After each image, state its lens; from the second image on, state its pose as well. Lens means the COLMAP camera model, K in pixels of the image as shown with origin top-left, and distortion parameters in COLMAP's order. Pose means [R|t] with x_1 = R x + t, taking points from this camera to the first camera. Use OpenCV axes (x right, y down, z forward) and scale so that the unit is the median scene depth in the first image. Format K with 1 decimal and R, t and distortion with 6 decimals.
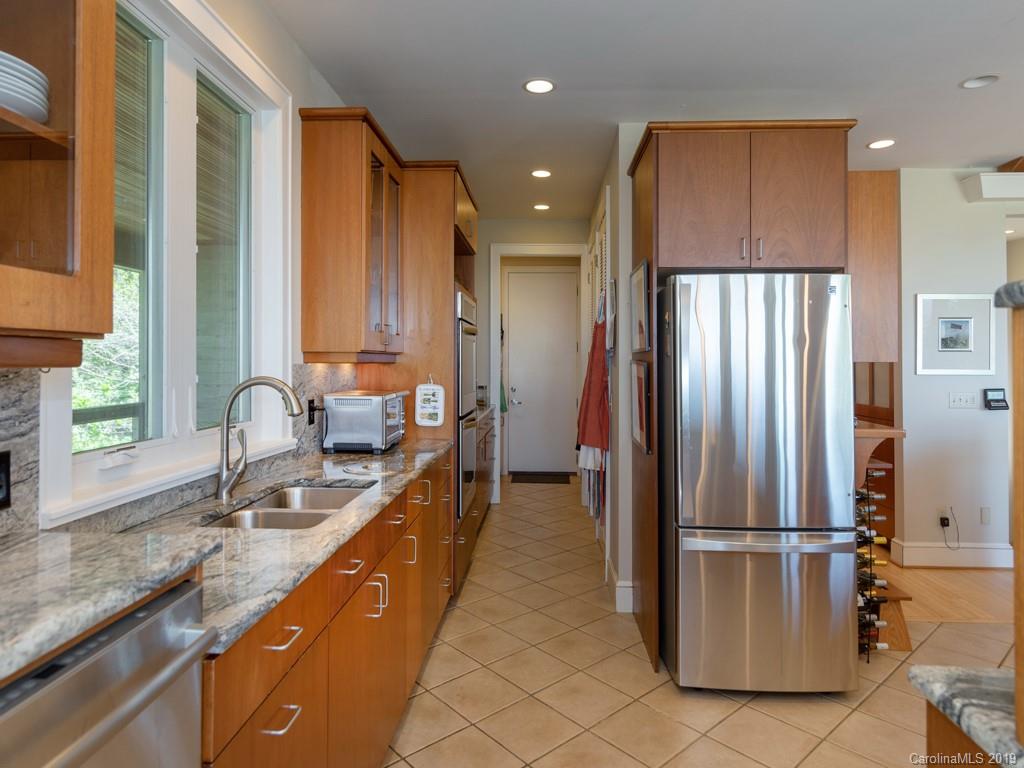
lens RADIAL K [[593.7, 0, 506.5], [0, 593.7, 361.7], [0, 0, 1]] dist [-0.002731, -0.000982]
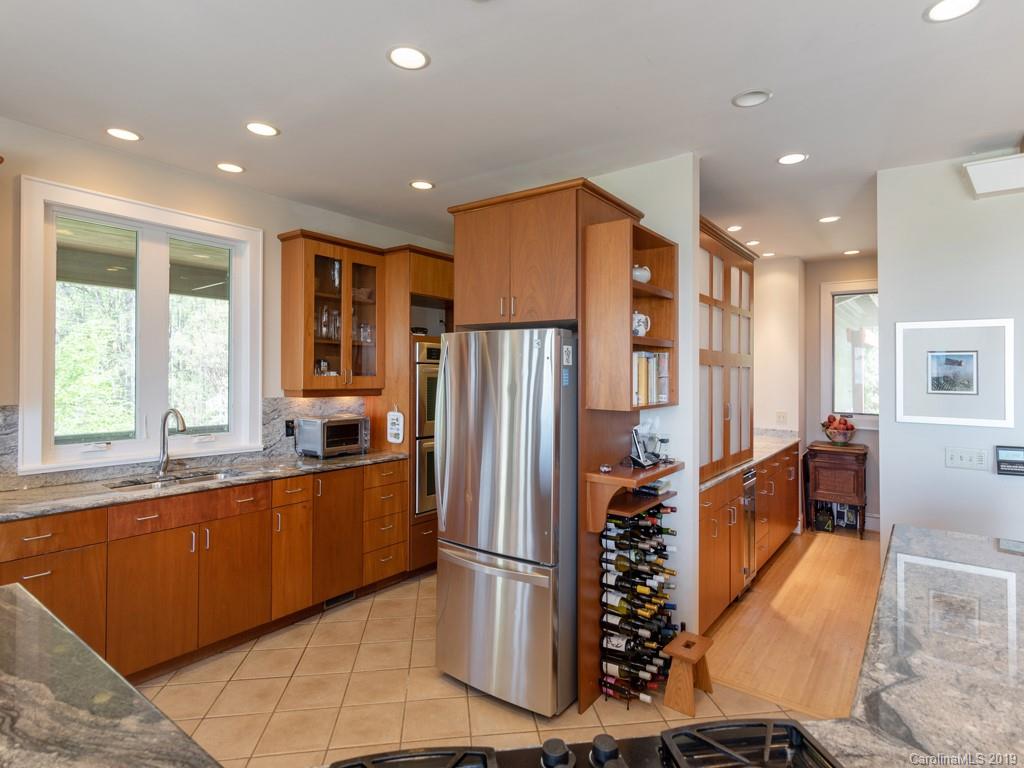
lens RADIAL K [[551.9, 0, 511.3], [0, 551.9, 377.1], [0, 0, 1]] dist [0.000034, 0.000221]
pose [[0.837452, 0.005631, -0.546482, 0.779295], [-0.004876, 0.999984, 0.002831, -0.046084], [0.546490, 0.000294, 0.837466, 0.091312]]
